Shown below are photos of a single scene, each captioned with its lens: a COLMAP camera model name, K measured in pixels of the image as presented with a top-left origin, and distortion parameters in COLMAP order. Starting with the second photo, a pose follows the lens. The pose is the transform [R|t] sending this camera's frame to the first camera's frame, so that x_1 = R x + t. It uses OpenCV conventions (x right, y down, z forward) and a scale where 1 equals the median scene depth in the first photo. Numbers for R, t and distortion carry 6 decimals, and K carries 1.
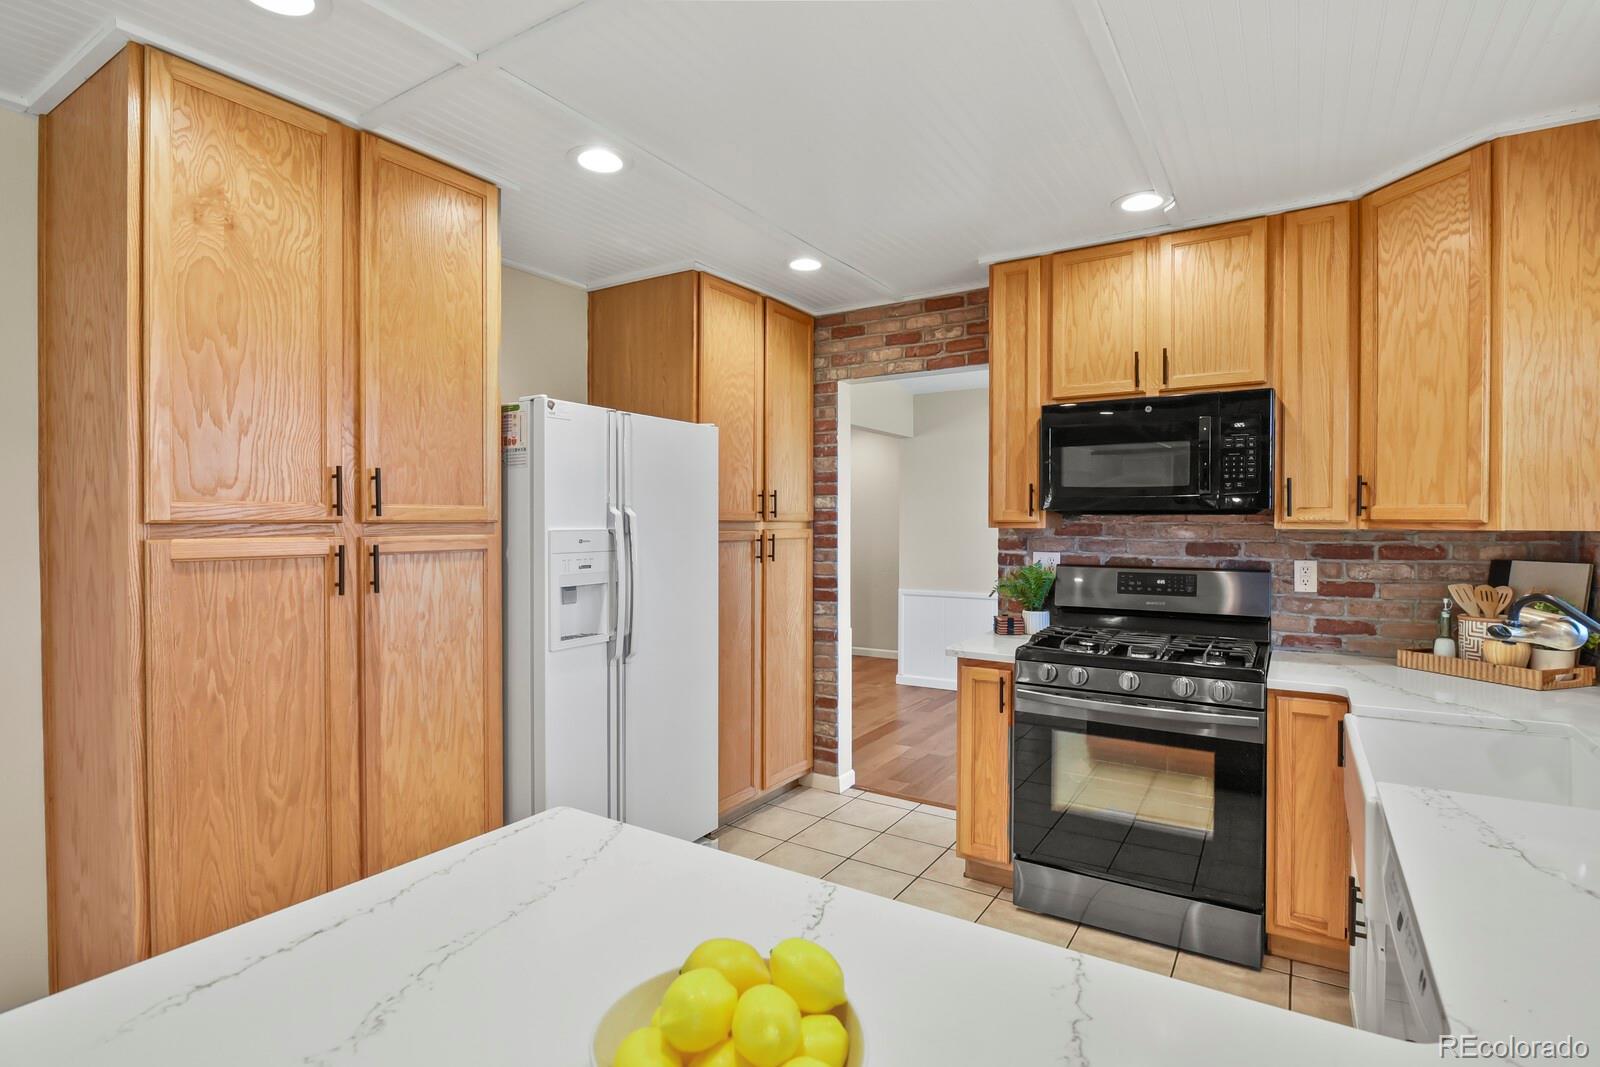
lens RADIAL K [[776.8, 0, 808.6], [0, 776.8, 528.9], [0, 0, 1]] dist [-0.005316, -0.007380]
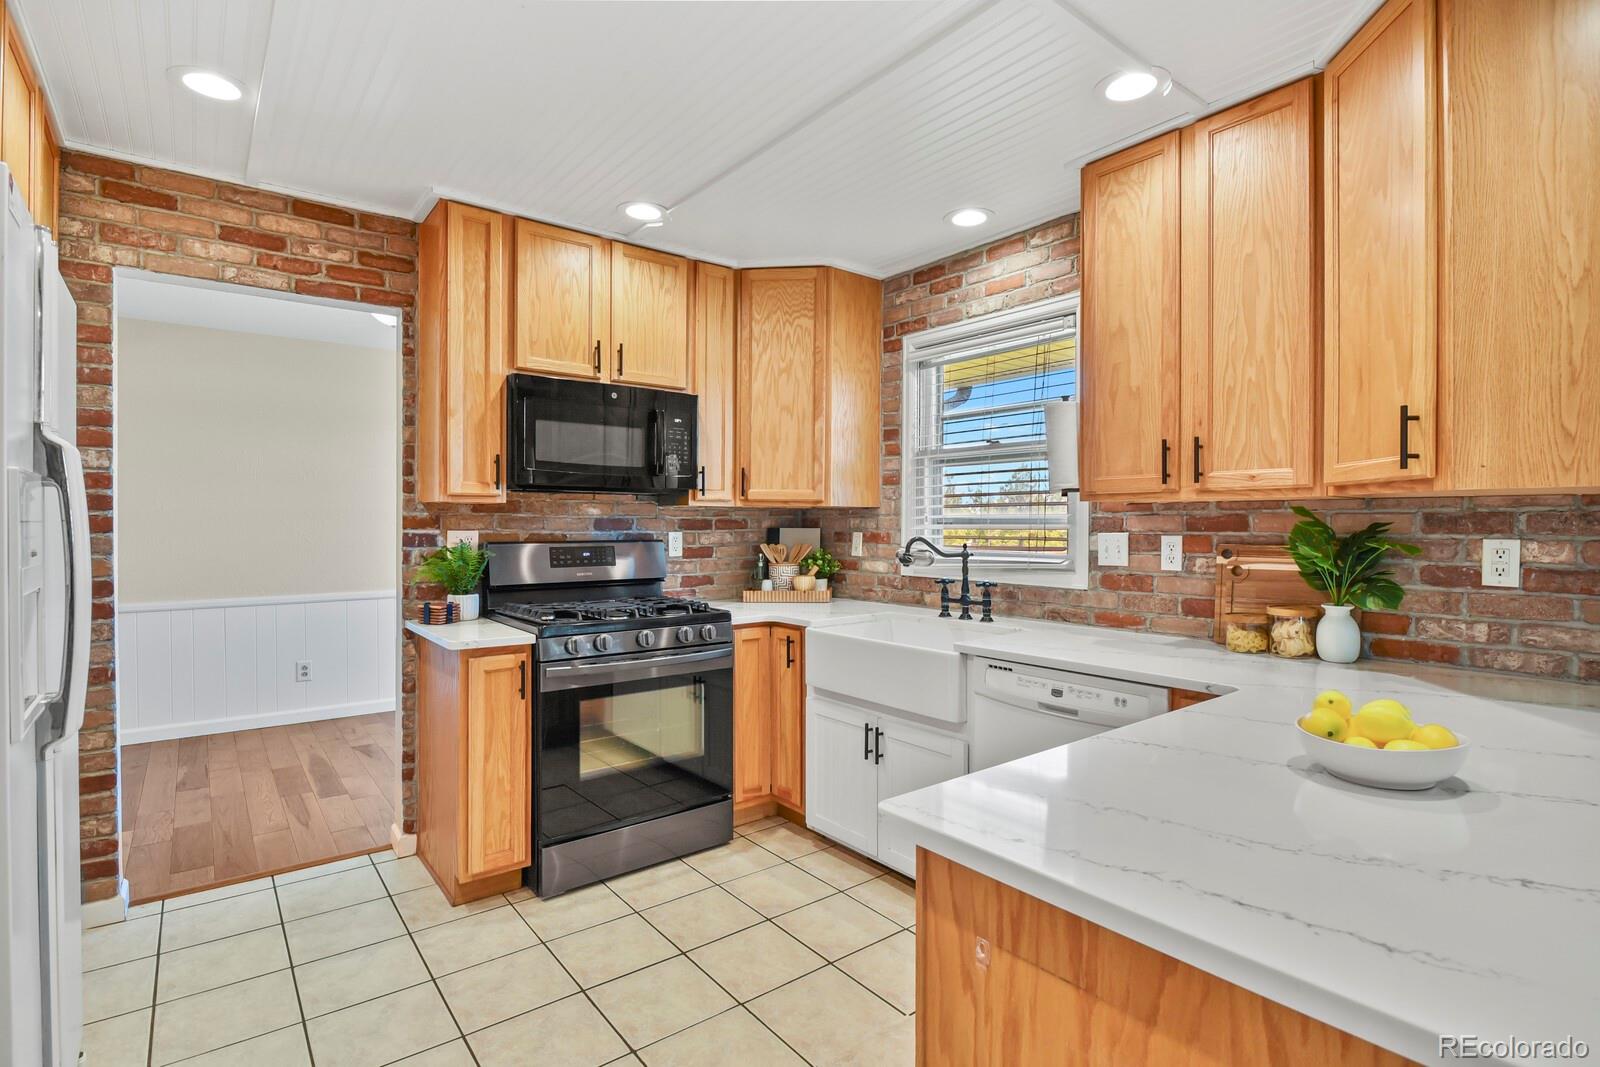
lens RADIAL K [[776.8, 0, 808.6], [0, 776.8, 528.9], [0, 0, 1]] dist [-0.005316, -0.007380]
pose [[0.330816, -0.006909, 0.943670, -0.521849], [0.006707, 0.999965, 0.004970, 0.032182], [-0.943671, 0.004685, 0.330851, 0.379755]]
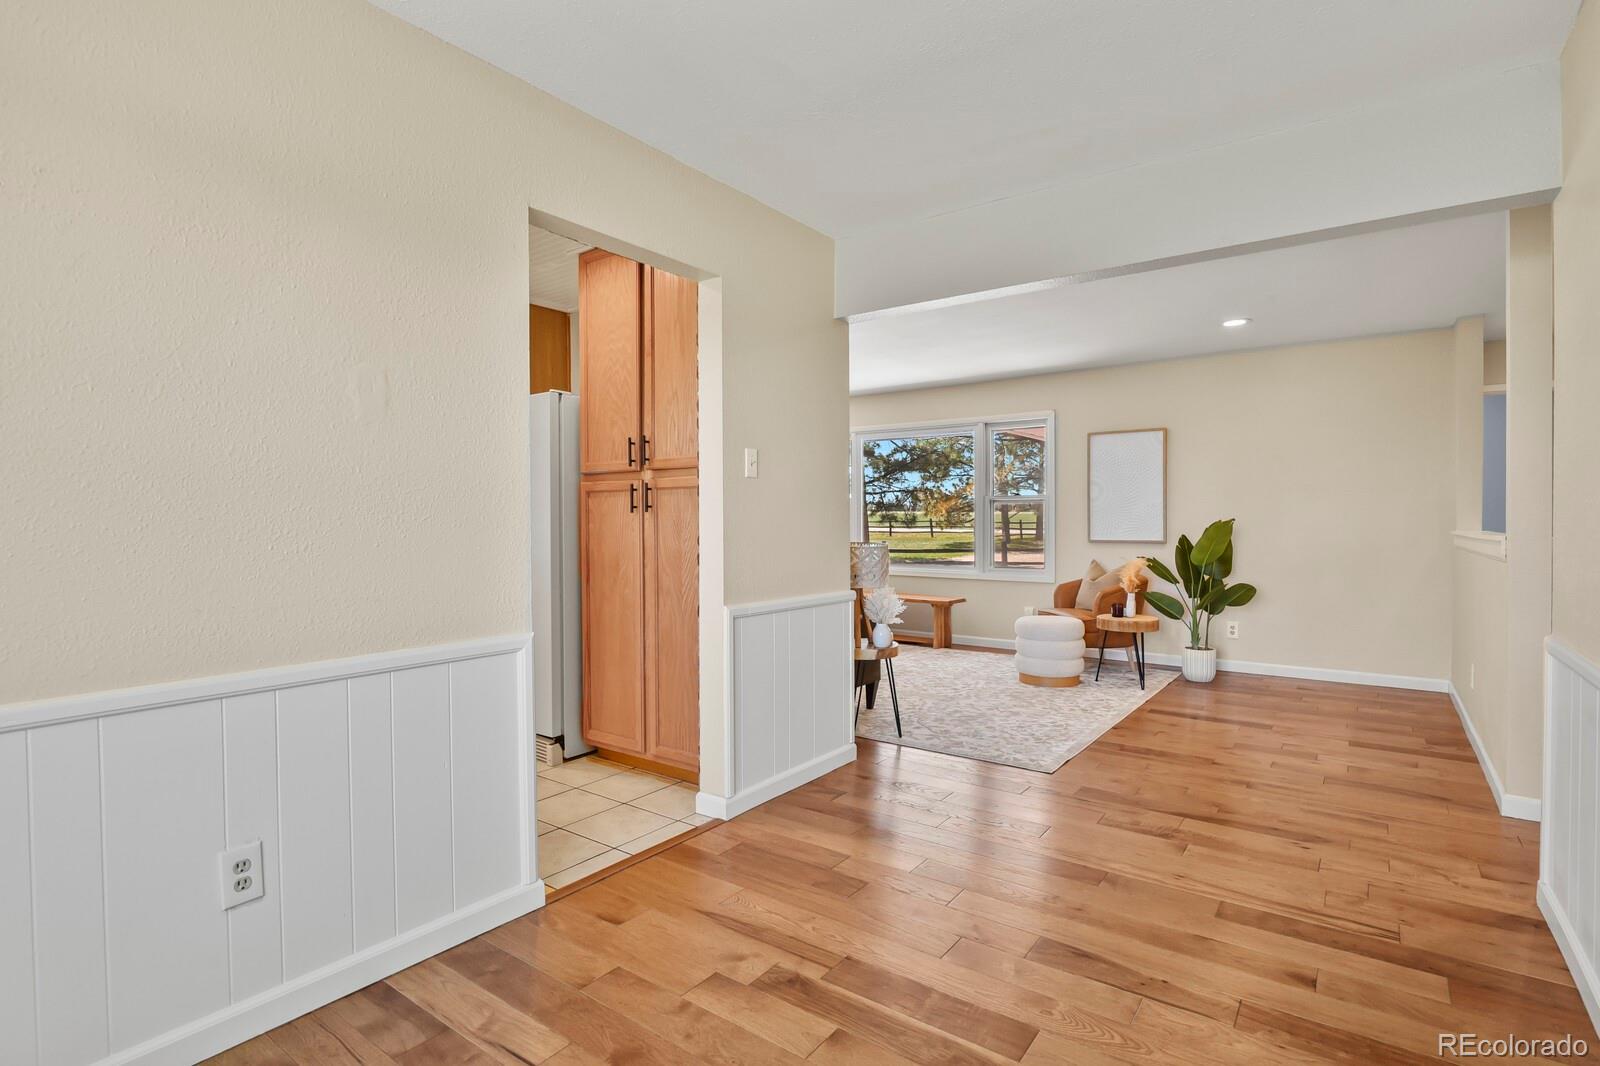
lens RADIAL K [[776.8, 0, 808.6], [0, 776.8, 528.4], [0, 0, 1]] dist [-0.005316, -0.007380]
pose [[-0.063204, 0.009093, -0.997959, 1.162720], [-0.006286, 0.999935, 0.009509, 0.068280], [0.997981, 0.006874, -0.063142, 1.668200]]
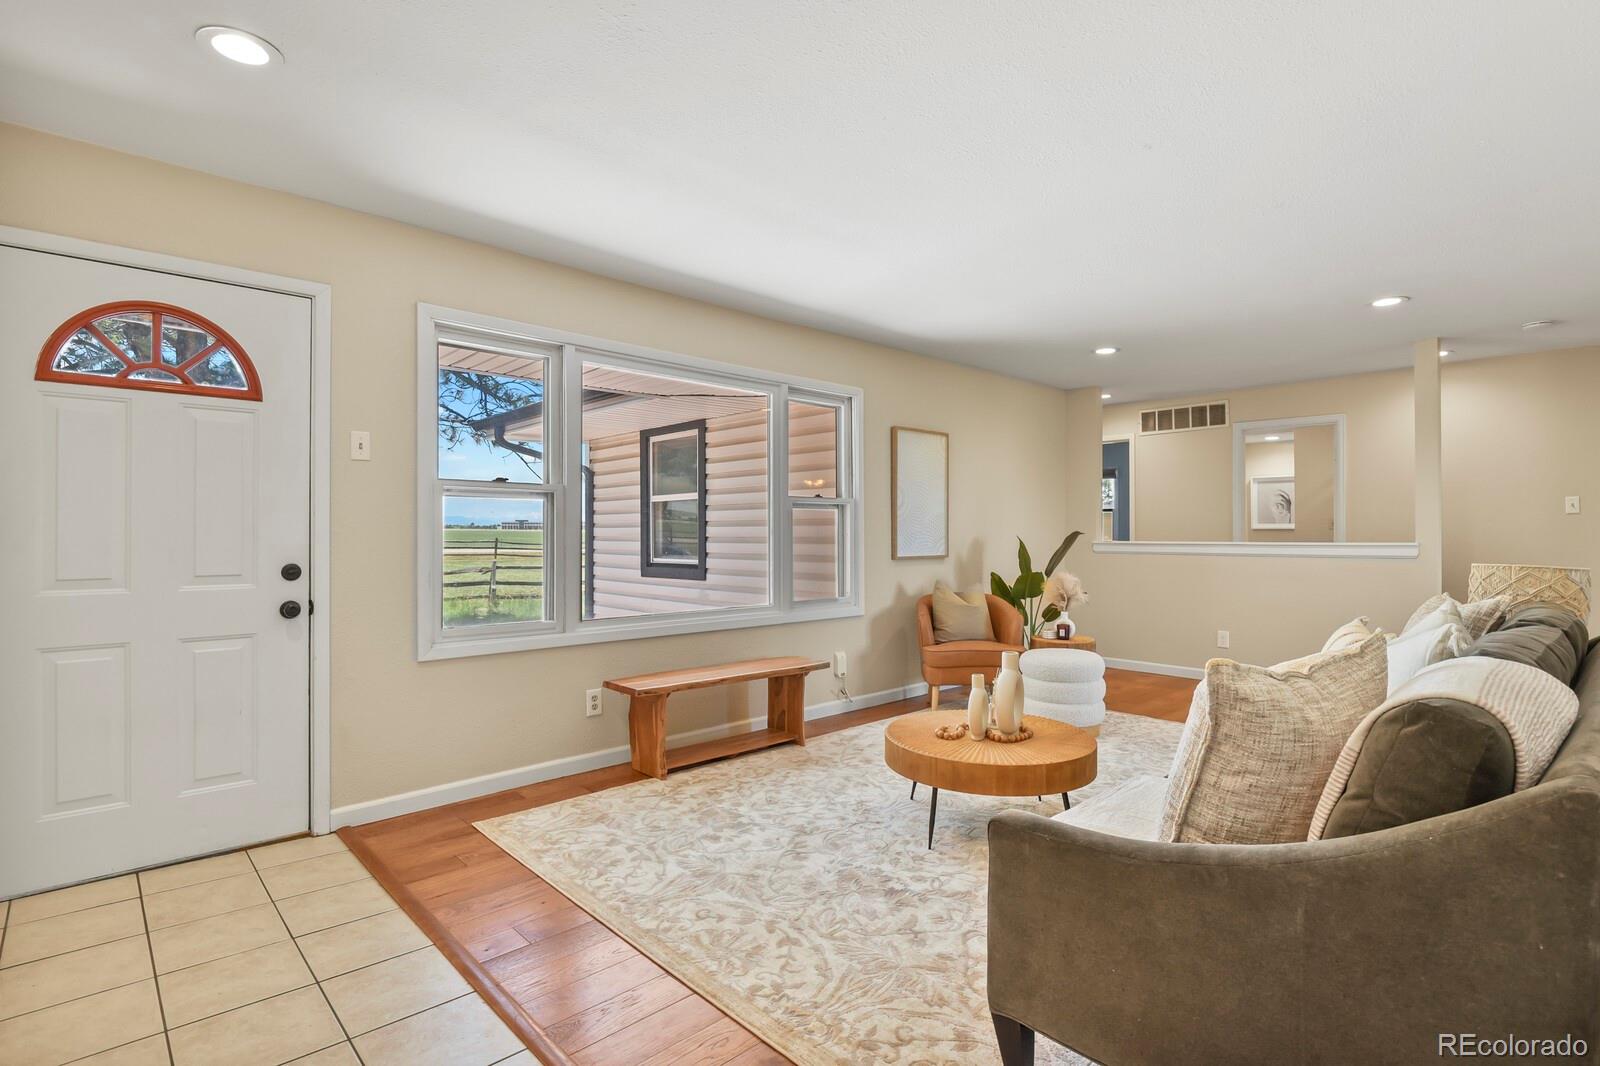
lens RADIAL K [[776.8, 0, 808.6], [0, 776.8, 528.4], [0, 0, 1]] dist [-0.005316, -0.007380]
pose [[0.970878, -0.002250, -0.239564, -1.011476], [-0.001071, 0.999905, -0.013731, 0.075048], [0.239573, 0.013588, 0.970783, 0.426215]]
